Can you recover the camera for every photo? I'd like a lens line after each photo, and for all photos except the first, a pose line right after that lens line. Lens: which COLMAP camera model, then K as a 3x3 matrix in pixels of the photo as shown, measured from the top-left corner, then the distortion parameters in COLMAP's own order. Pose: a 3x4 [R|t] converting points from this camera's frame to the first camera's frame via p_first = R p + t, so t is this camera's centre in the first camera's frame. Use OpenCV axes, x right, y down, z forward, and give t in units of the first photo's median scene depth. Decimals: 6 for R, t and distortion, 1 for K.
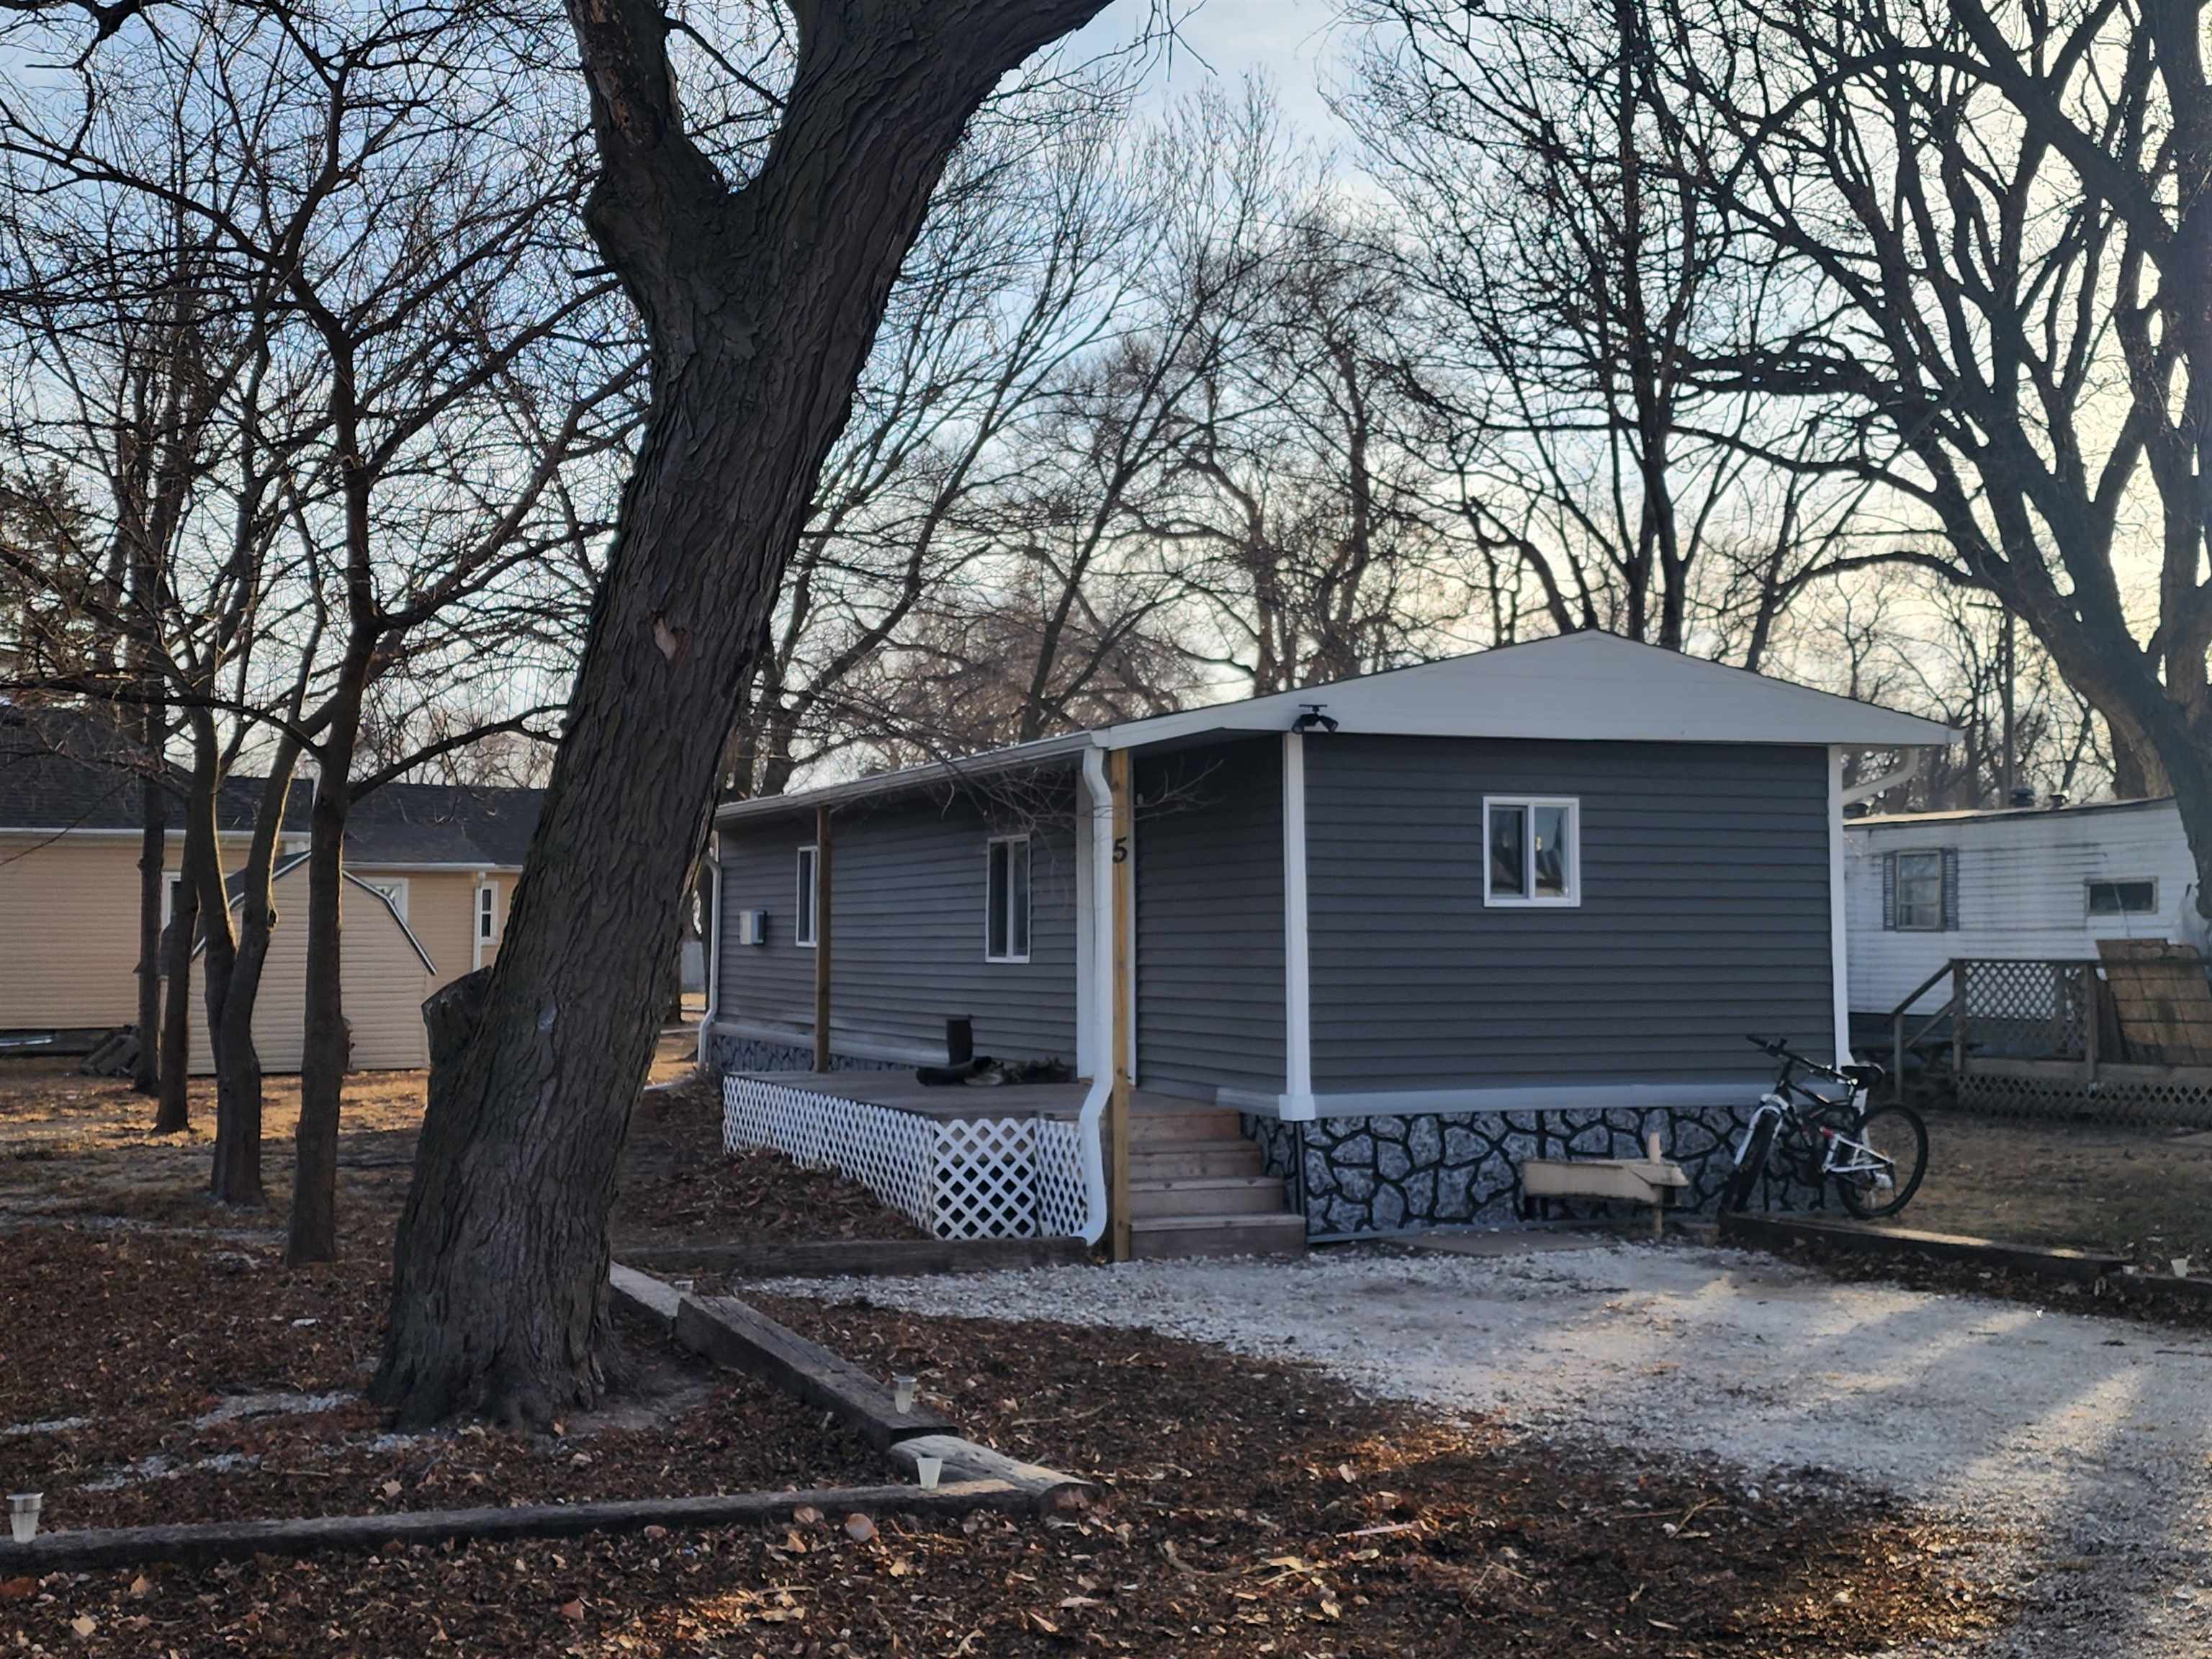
lens RADIAL K [[2521.5, 0, 1106.0], [0, 2521.5, 829.5], [0, 0, 1]] dist [0.195506, -0.467093]
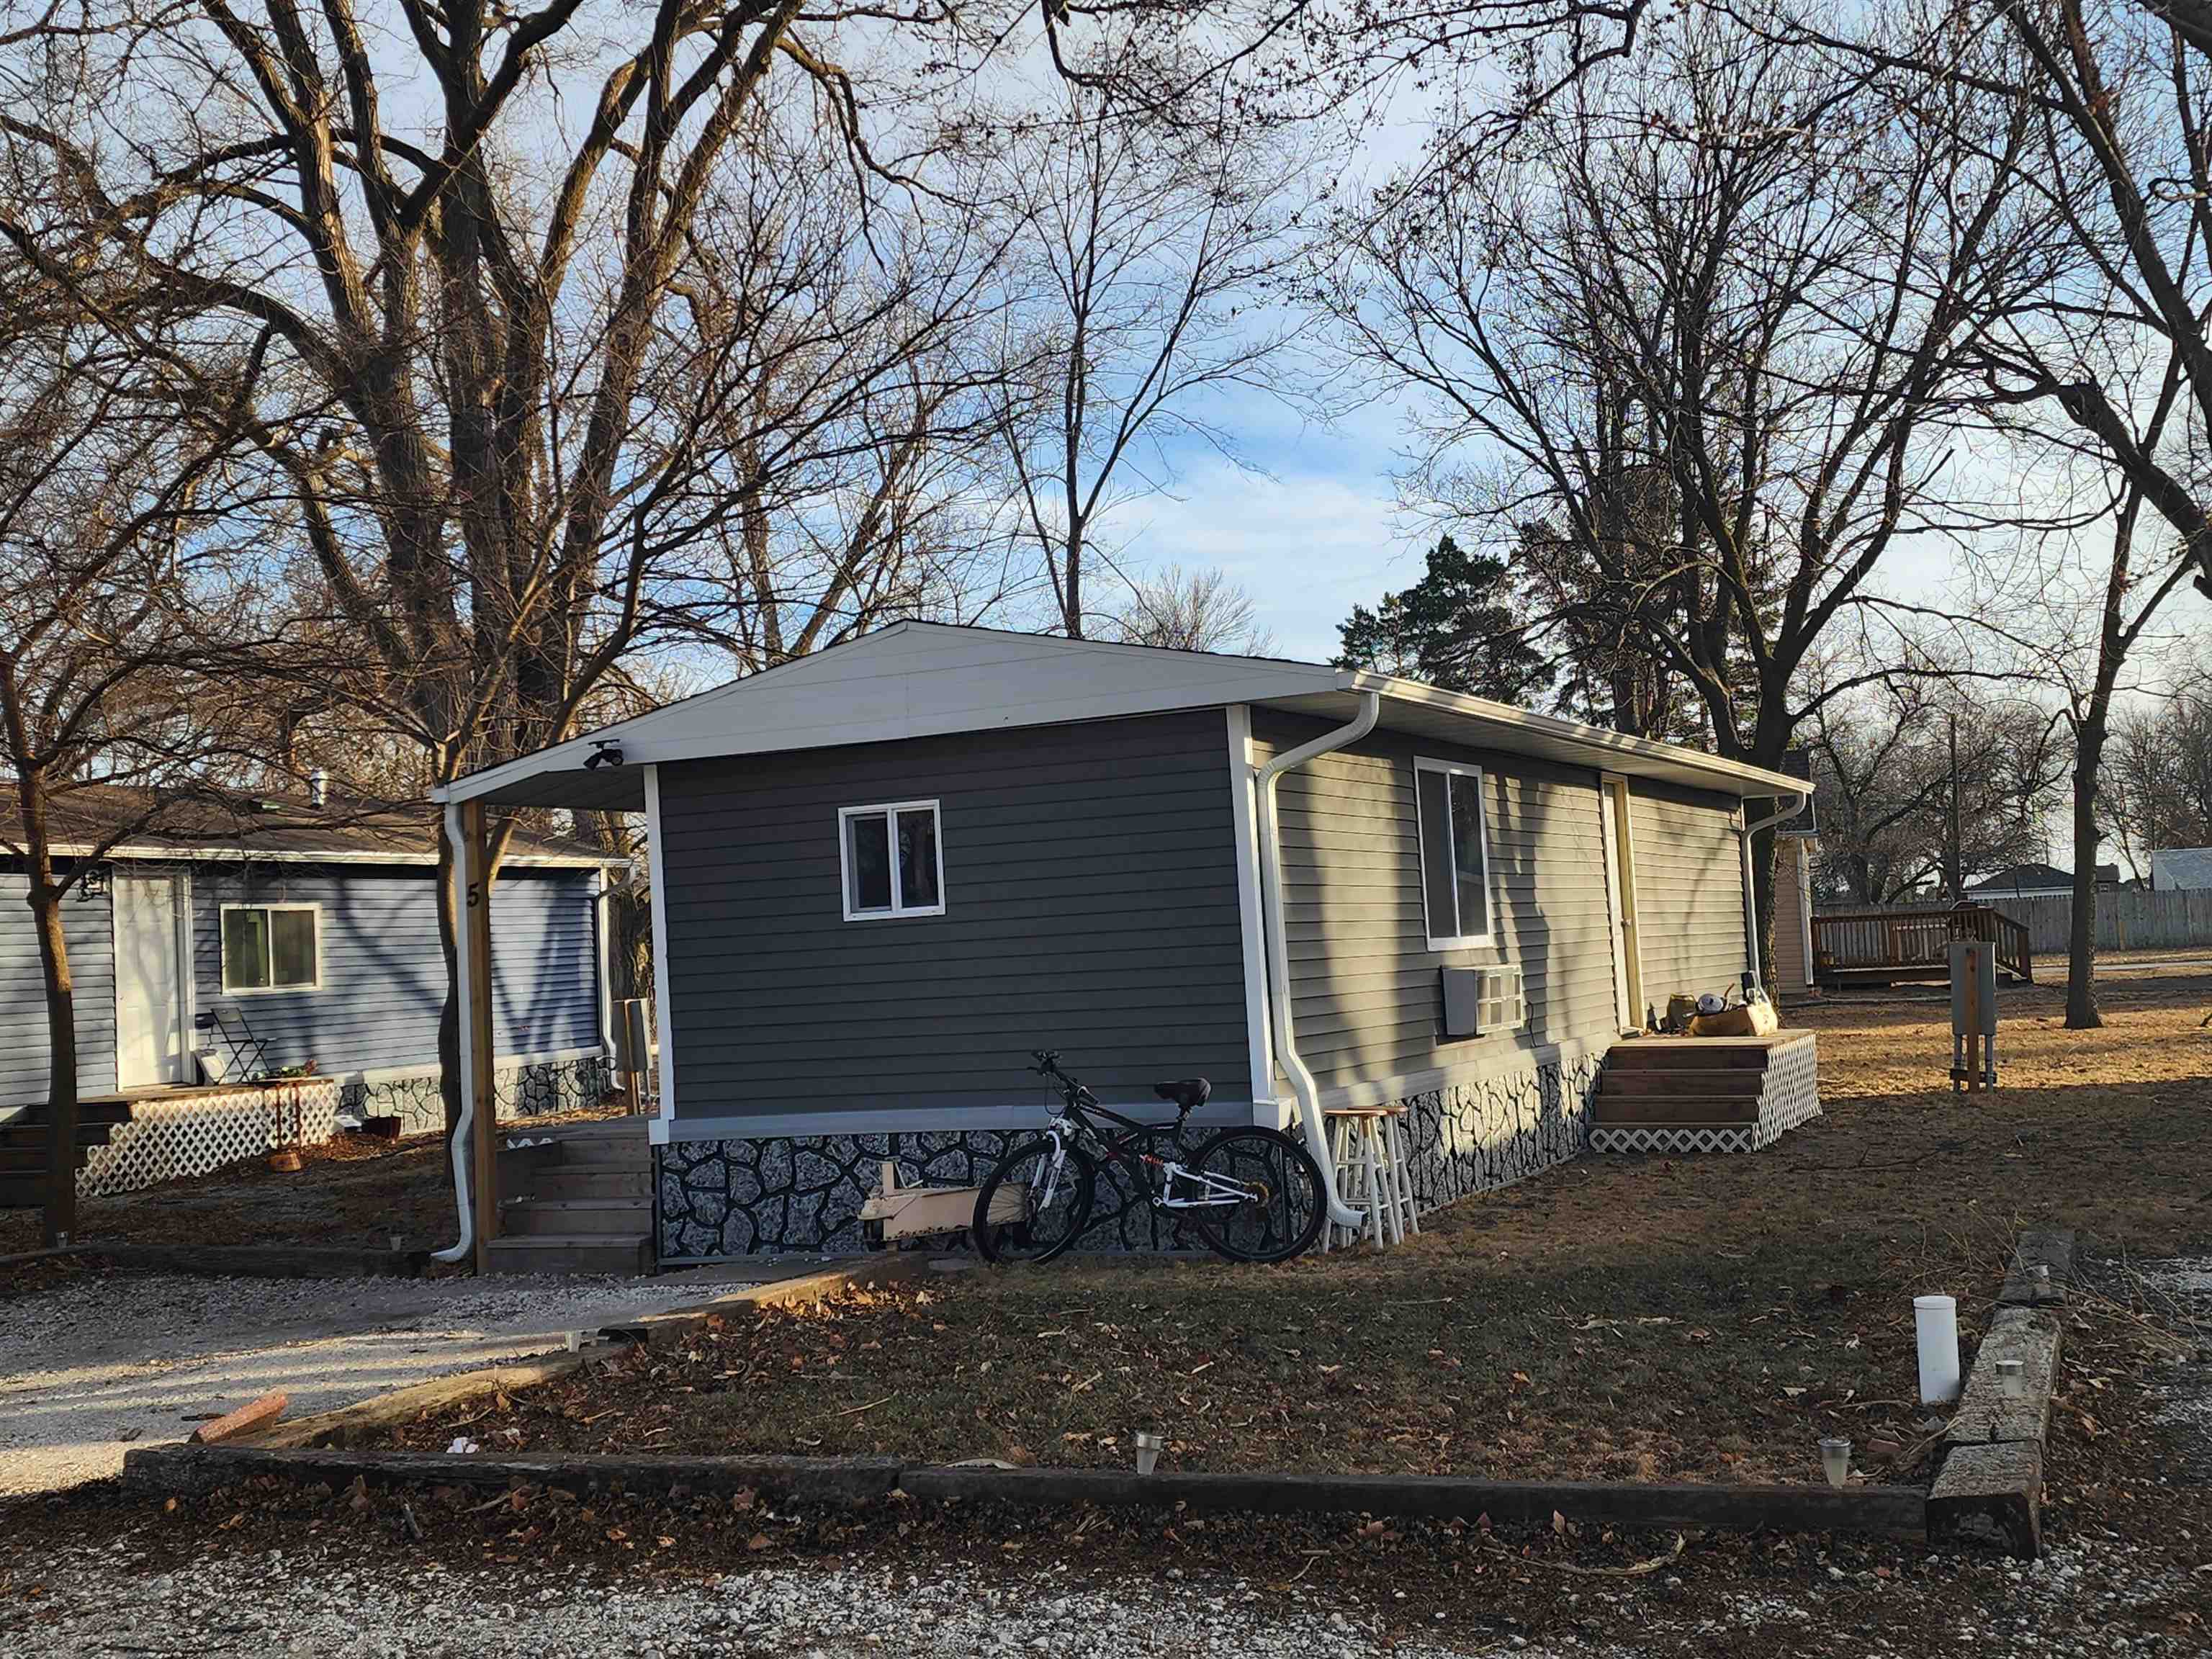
lens RADIAL K [[2521.5, 0, 1106.0], [0, 2521.5, 829.5], [0, 0, 1]] dist [0.195506, -0.467093]
pose [[0.706444, -0.072384, -0.704058, 0.897261], [0.084553, 0.996264, -0.017586, 0.020778], [0.702700, -0.047107, 0.709925, 0.389671]]
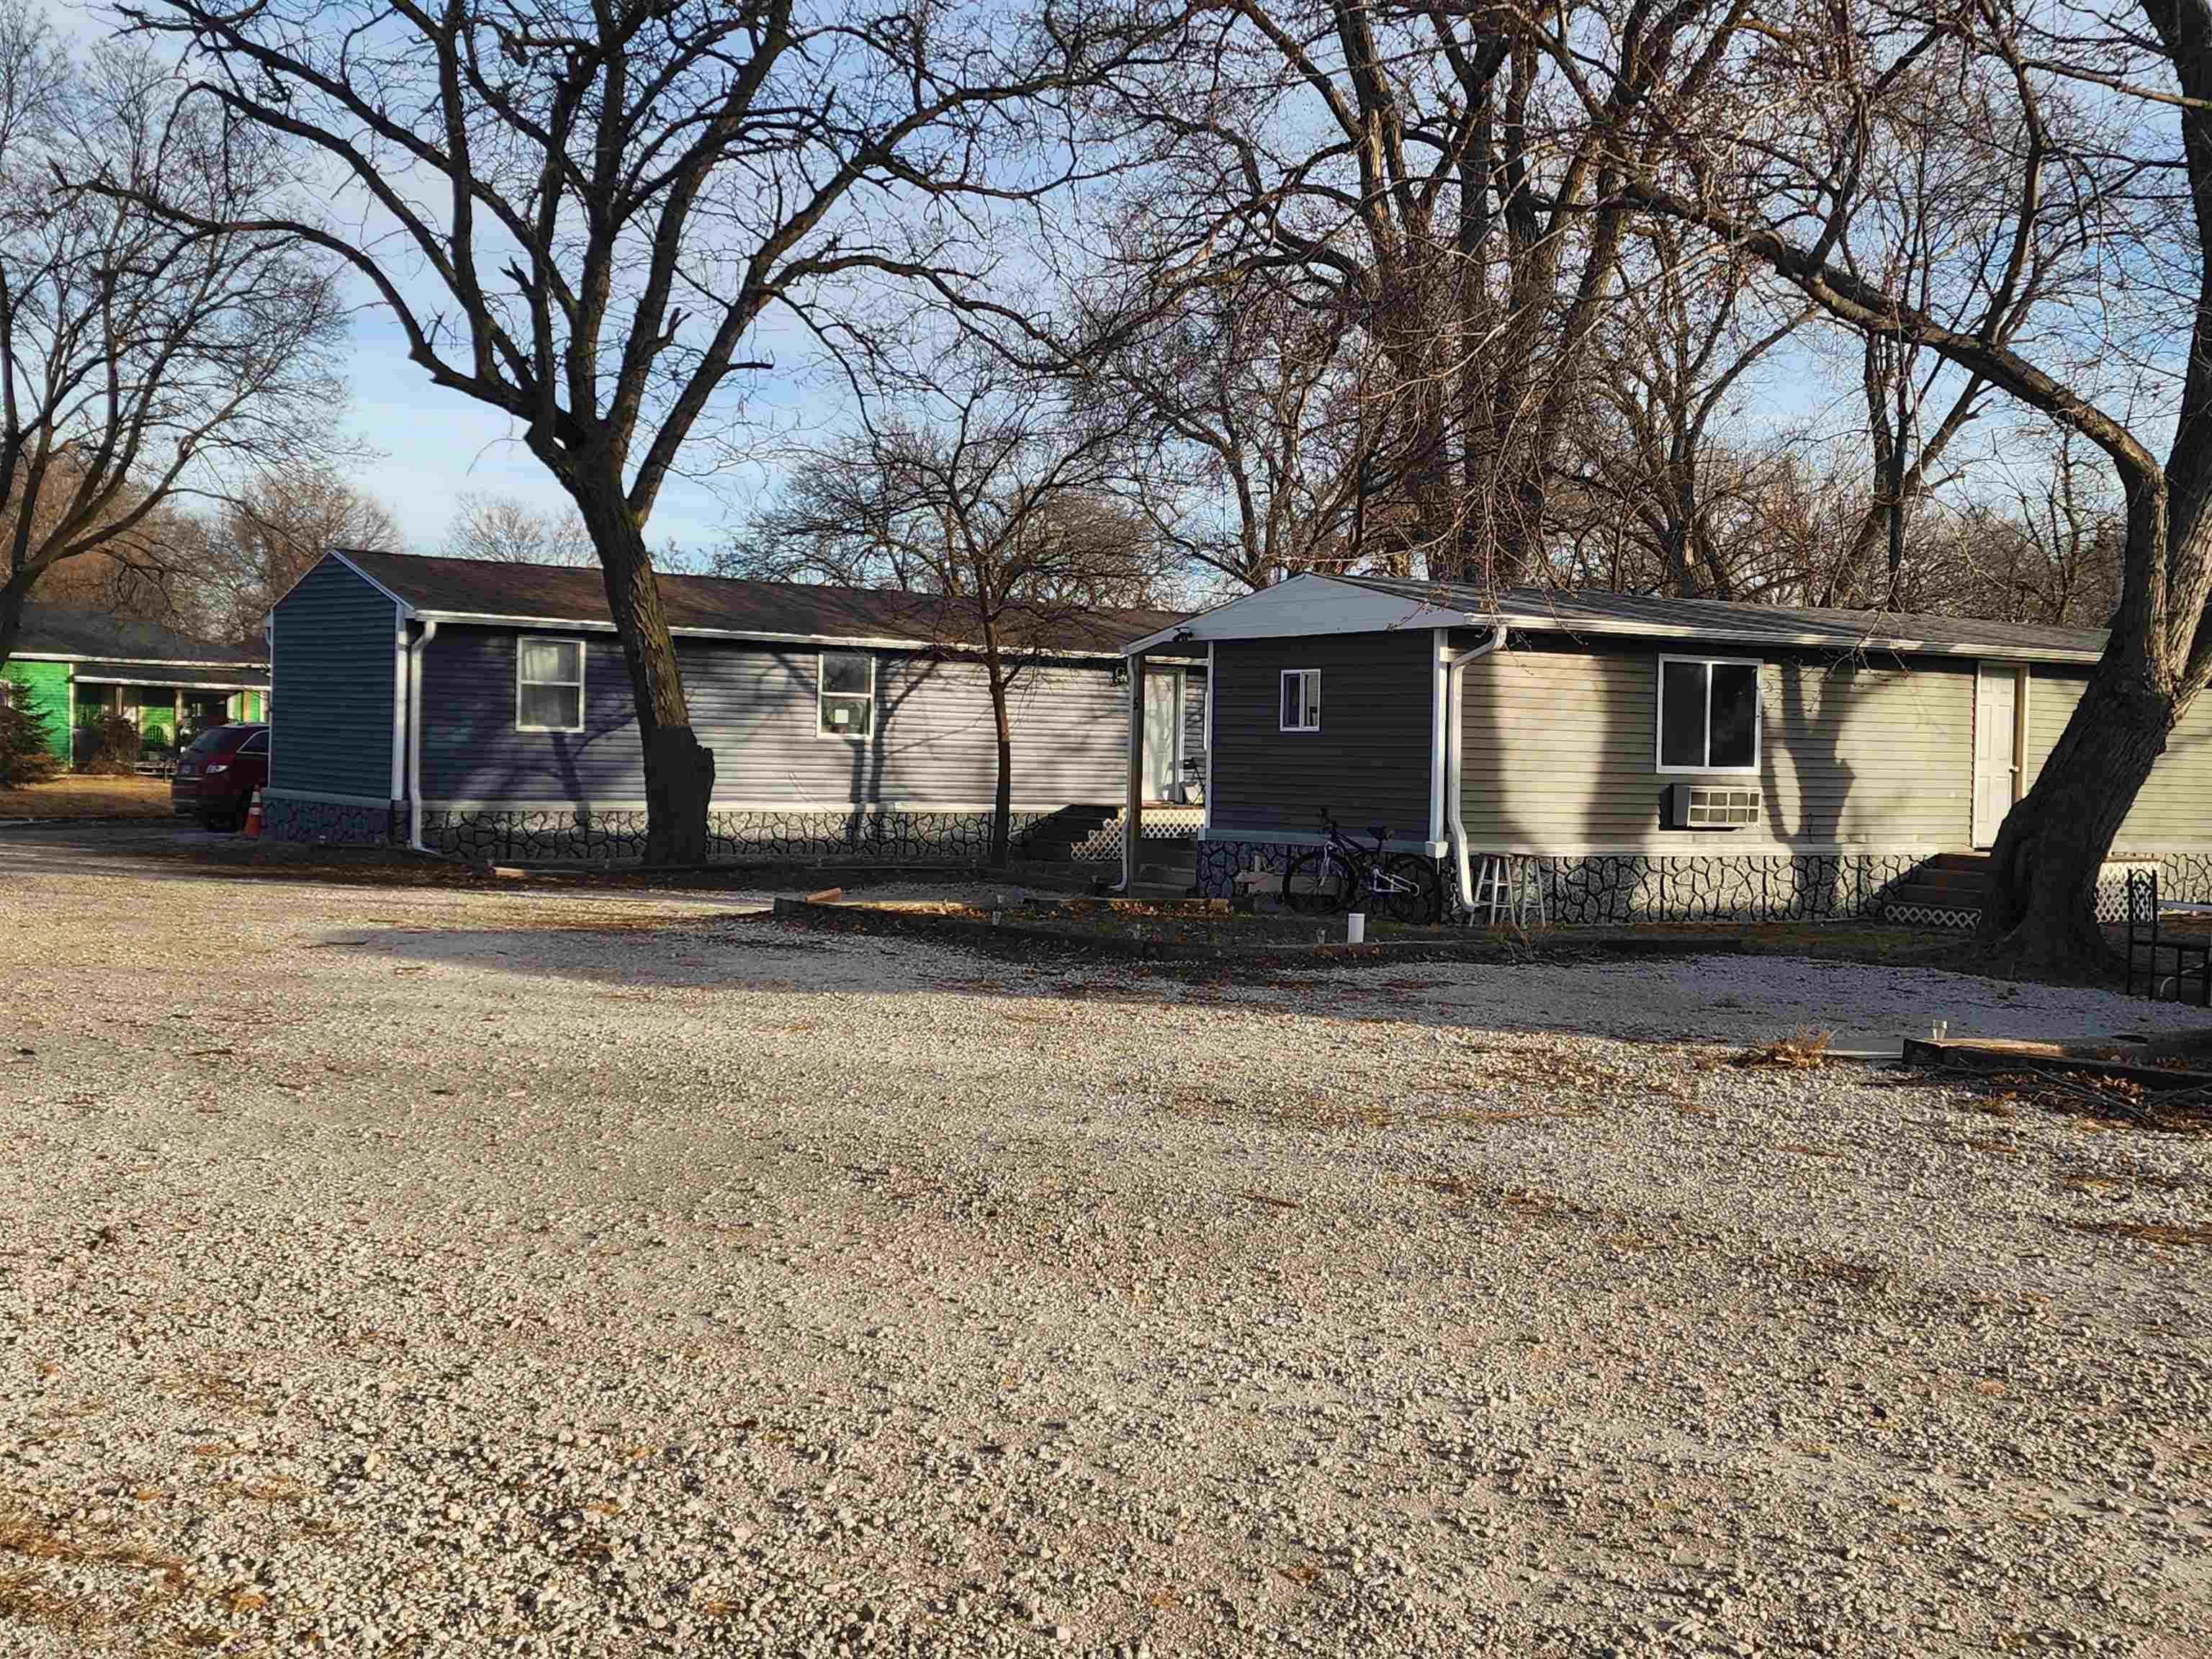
lens RADIAL K [[2521.5, 0, 1106.0], [0, 2521.5, 829.5], [0, 0, 1]] dist [0.195506, -0.467093]
pose [[0.236701, 0.035152, -0.970946, 1.816634], [0.019527, 0.998971, 0.040927, 0.024061], [0.971386, -0.028647, 0.235771, 0.450057]]
